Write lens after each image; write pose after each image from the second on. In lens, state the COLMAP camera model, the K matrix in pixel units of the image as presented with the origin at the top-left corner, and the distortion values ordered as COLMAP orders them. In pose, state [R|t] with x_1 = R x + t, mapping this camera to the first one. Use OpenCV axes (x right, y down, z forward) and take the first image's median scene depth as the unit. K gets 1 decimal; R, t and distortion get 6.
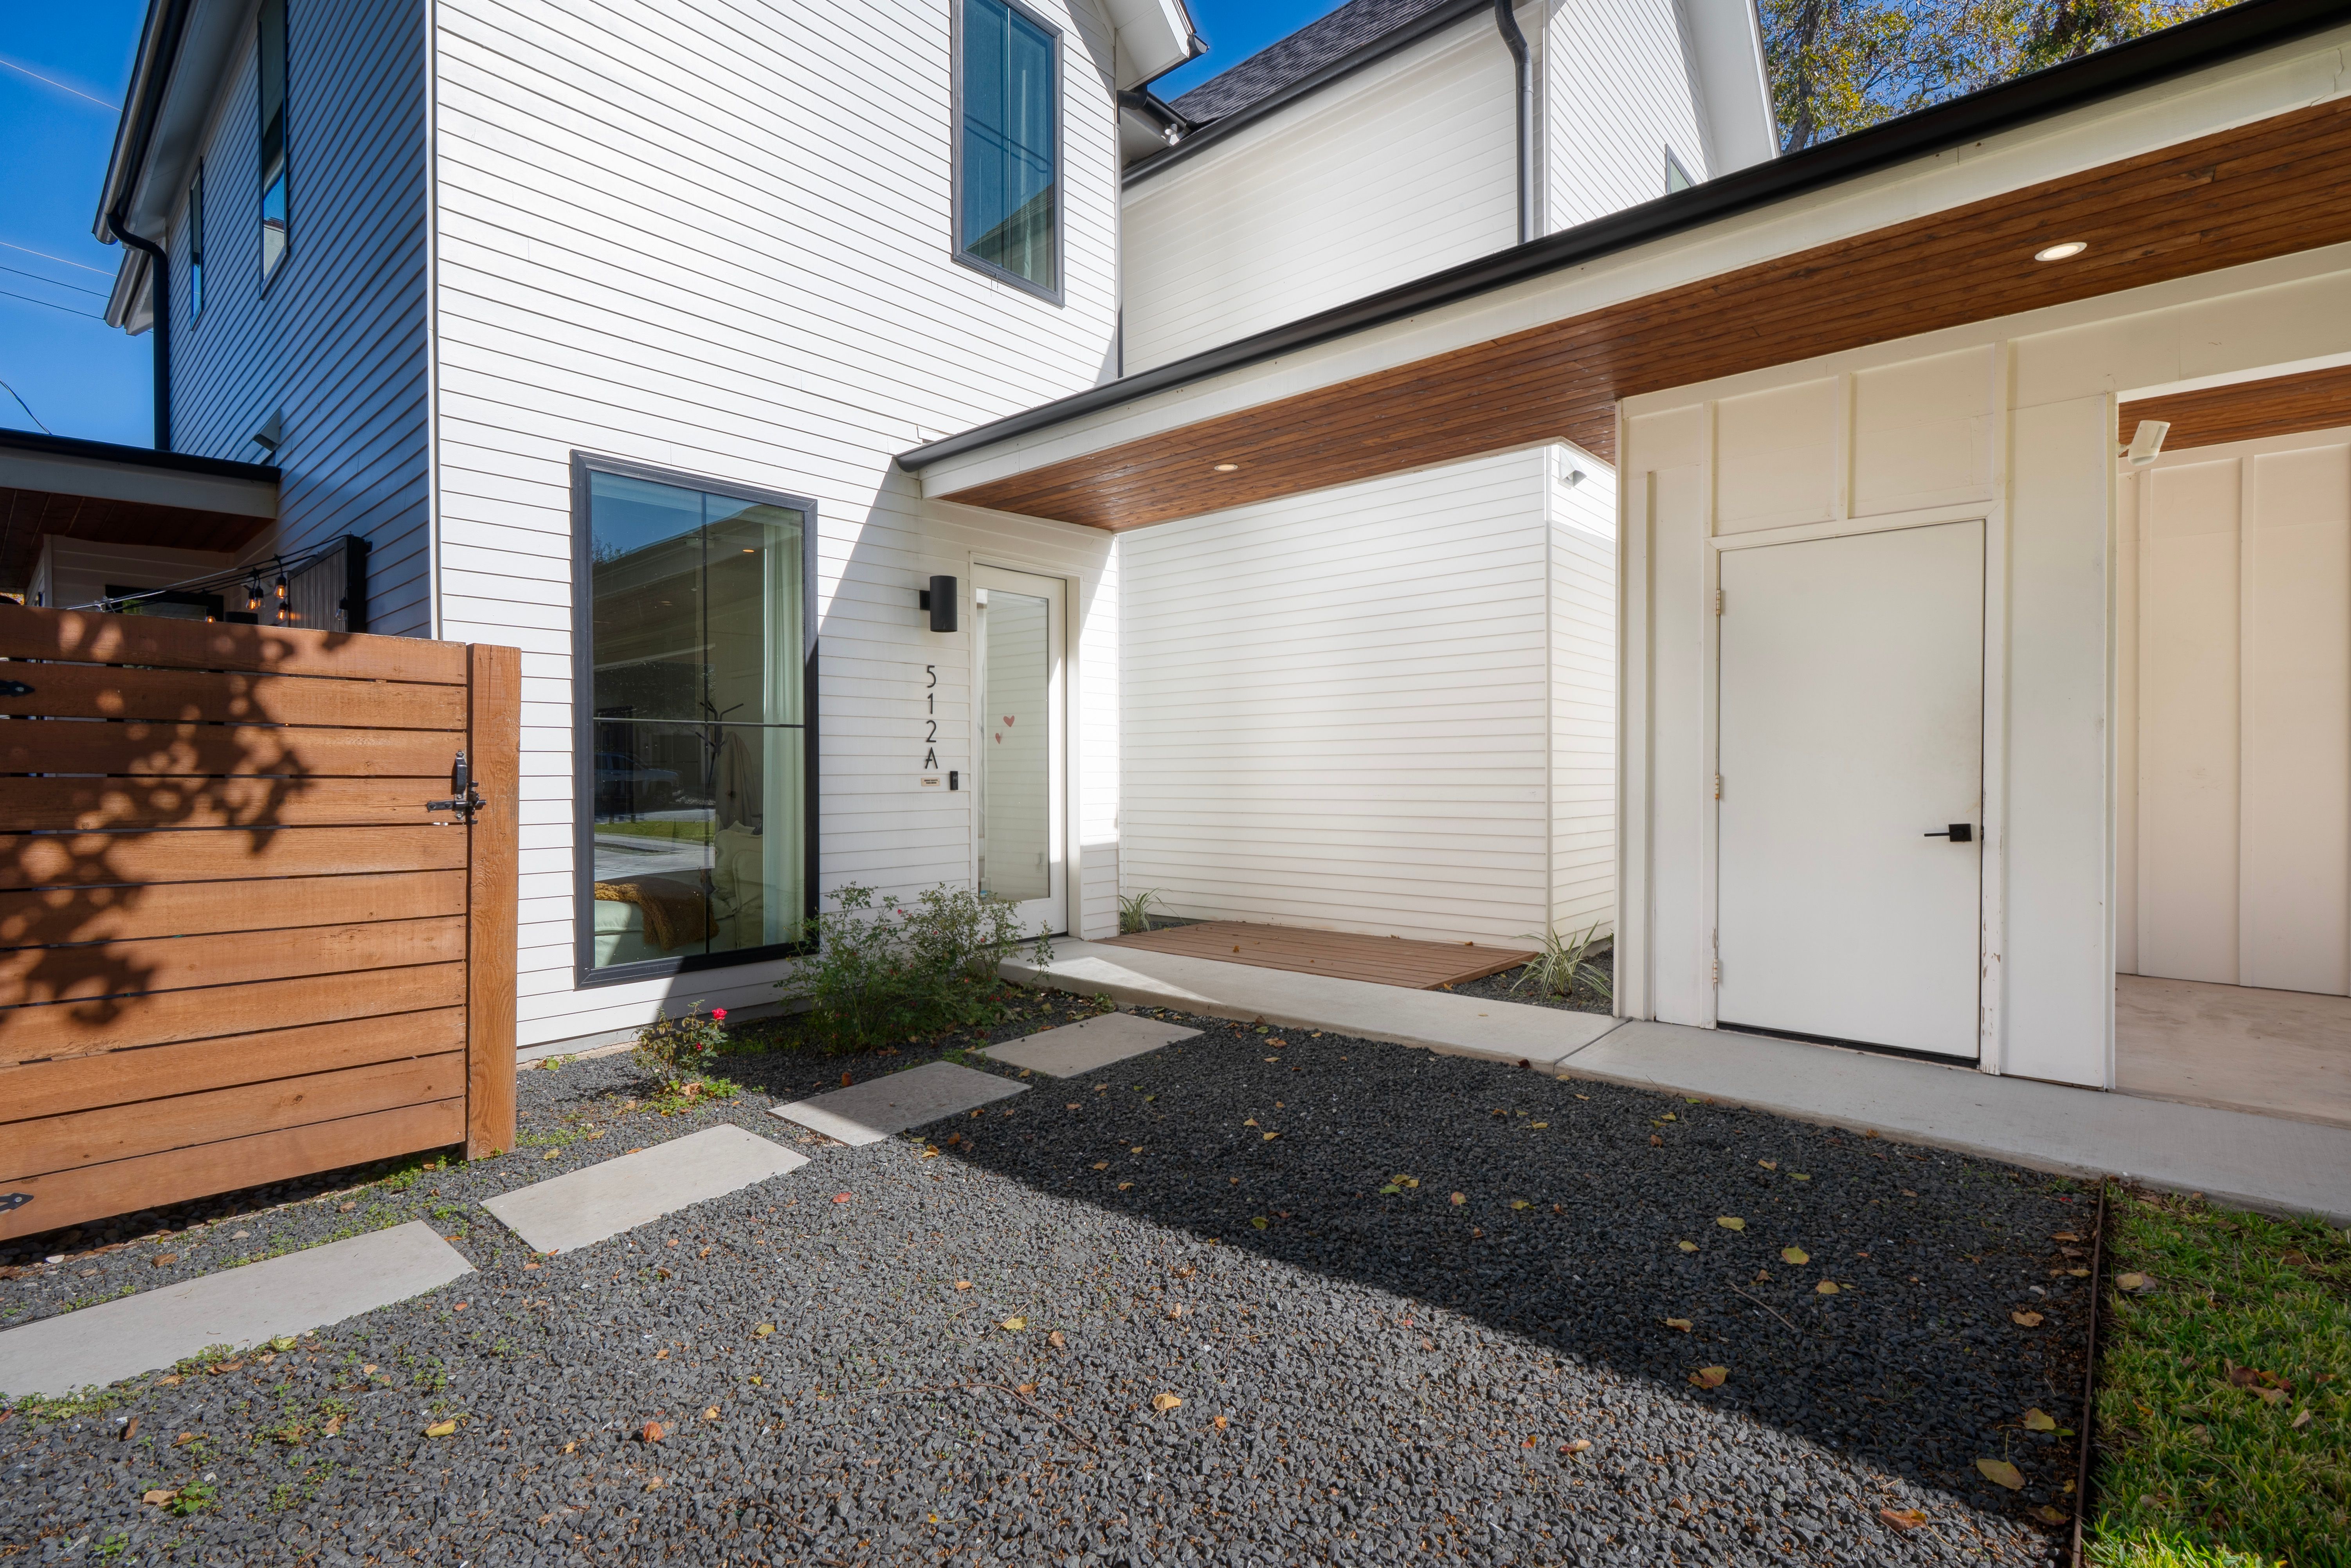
lens RADIAL K [[1069.8, 0, 1175.2], [0, 1069.8, 782.5], [0, 0, 1]] dist [-0.008051, 0.002290]
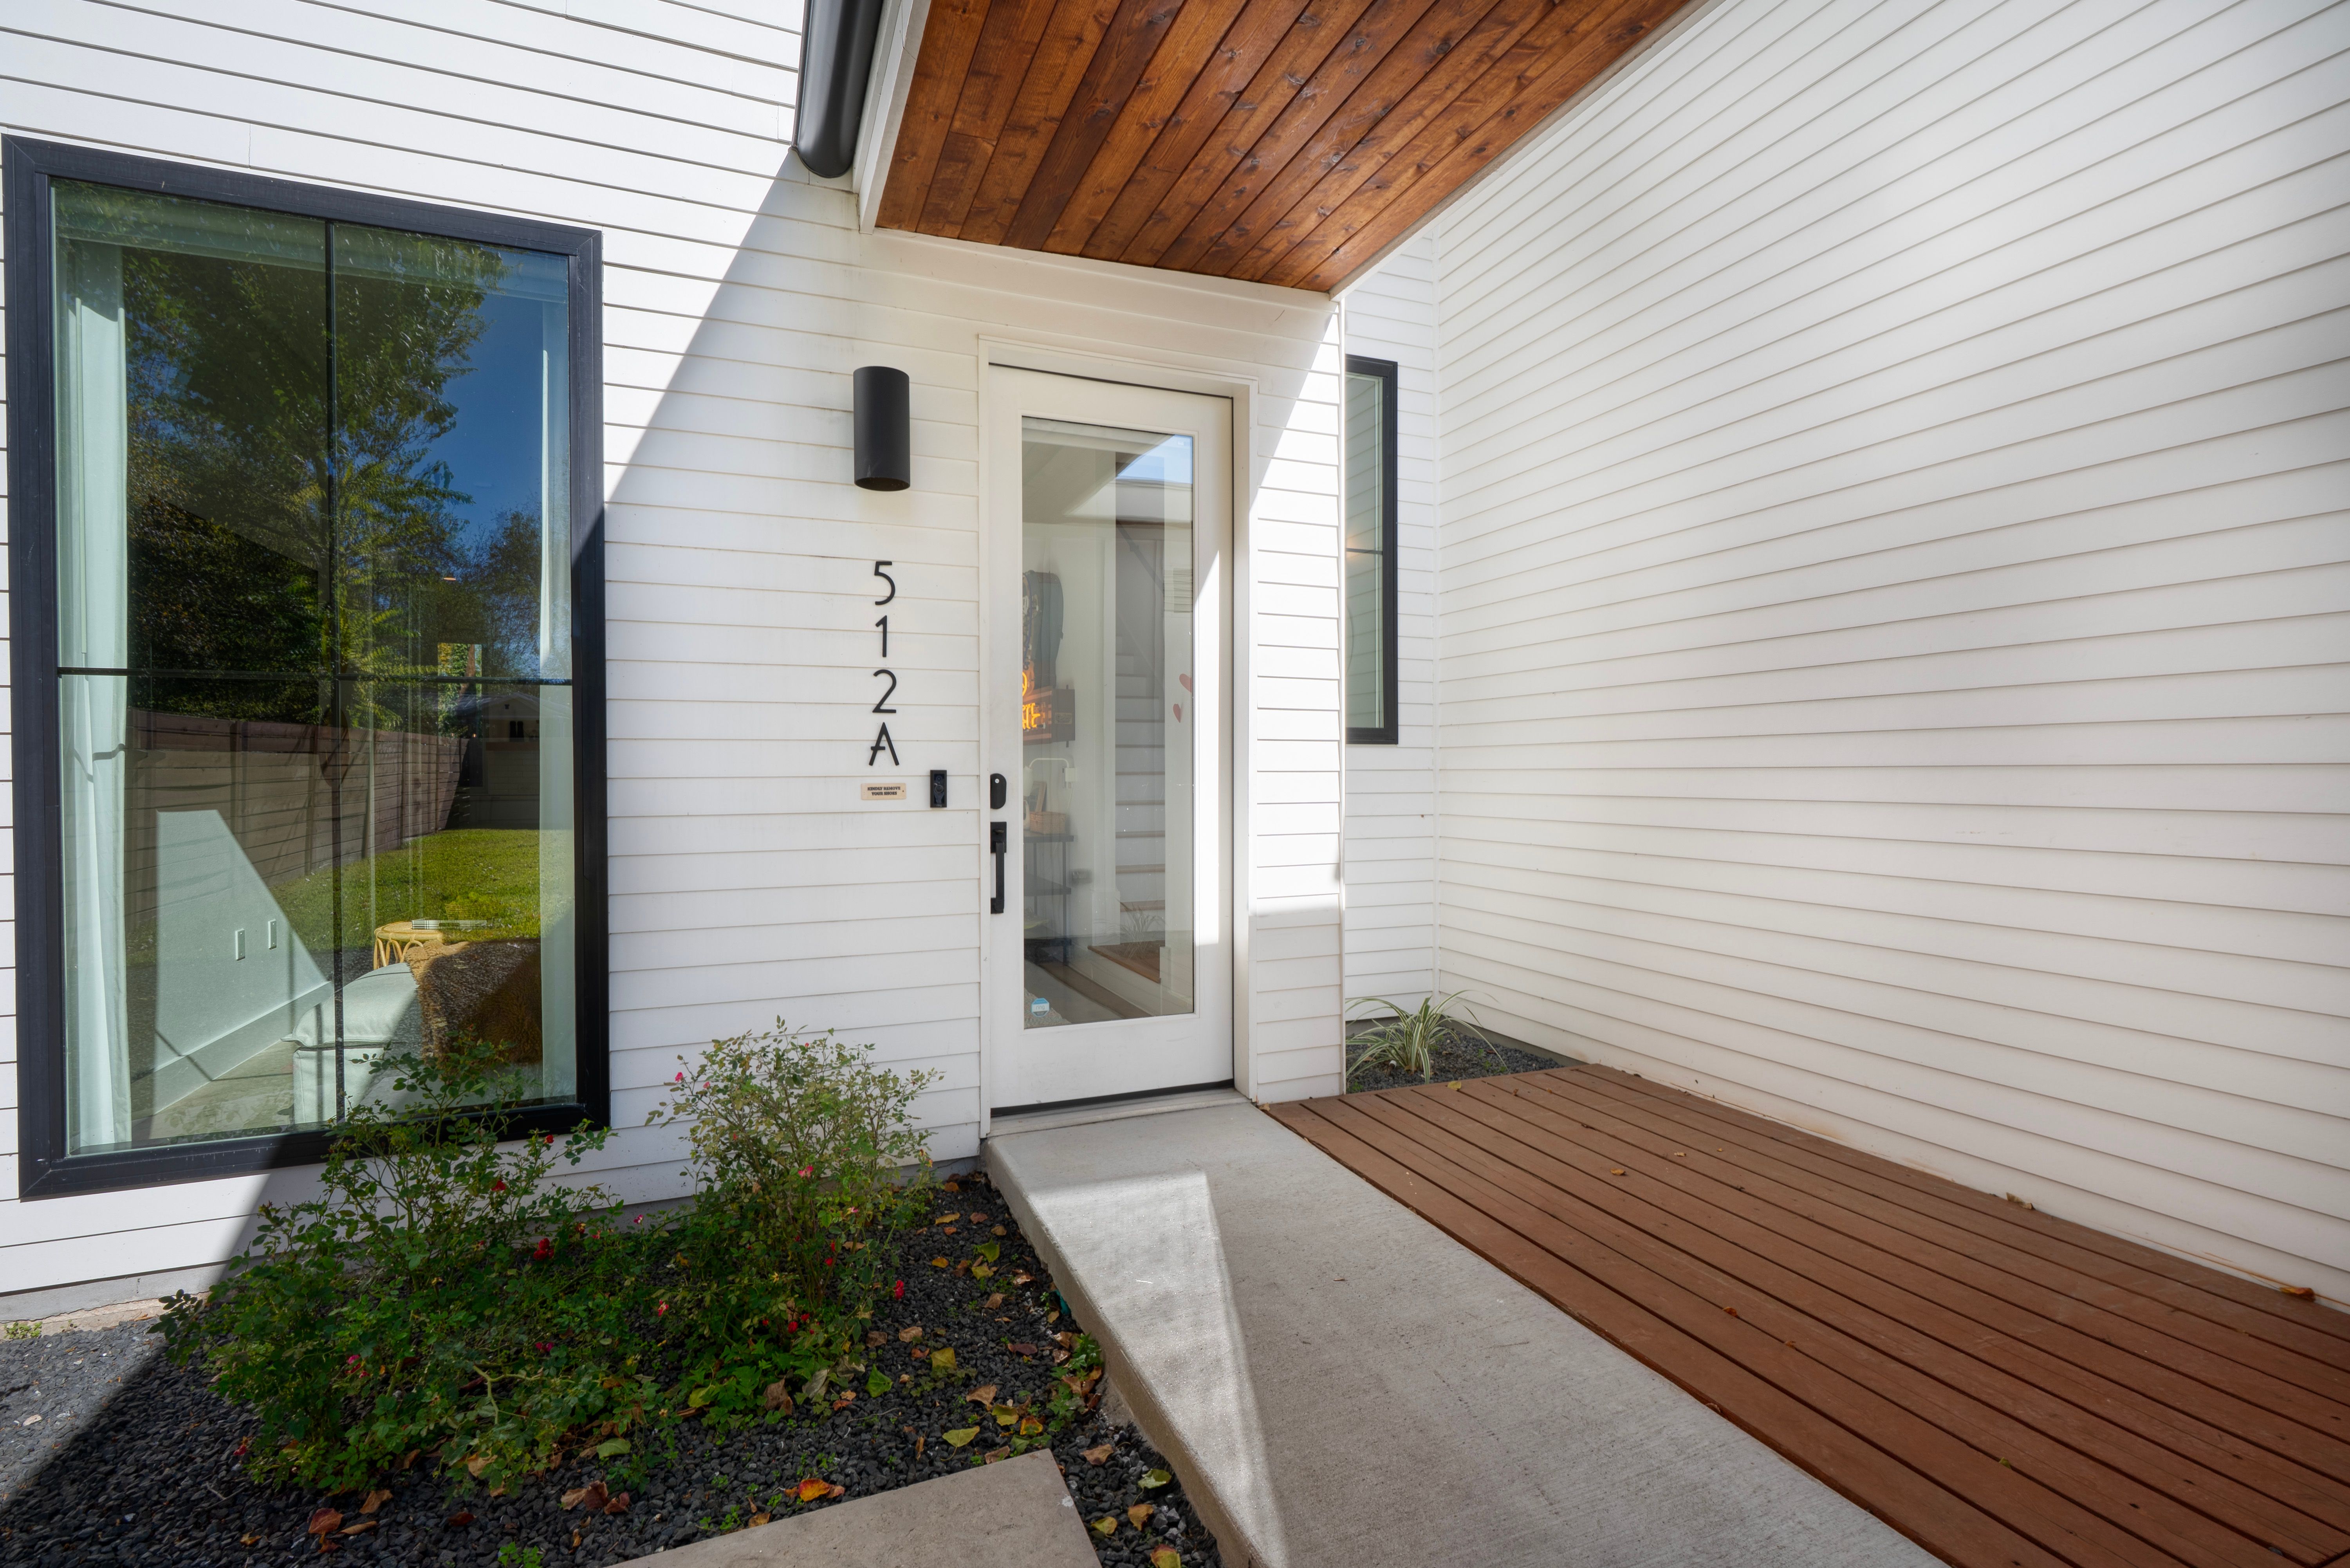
lens RADIAL K [[1069.2, 0, 1179.0], [0, 1069.2, 777.0], [0, 0, 1]] dist [-0.008051, 0.002290]
pose [[0.894960, 0.001814, -0.446143, 0.121209], [-0.002673, 0.999996, -0.001294, -0.006912], [0.446139, 0.002351, 0.894961, 0.604356]]
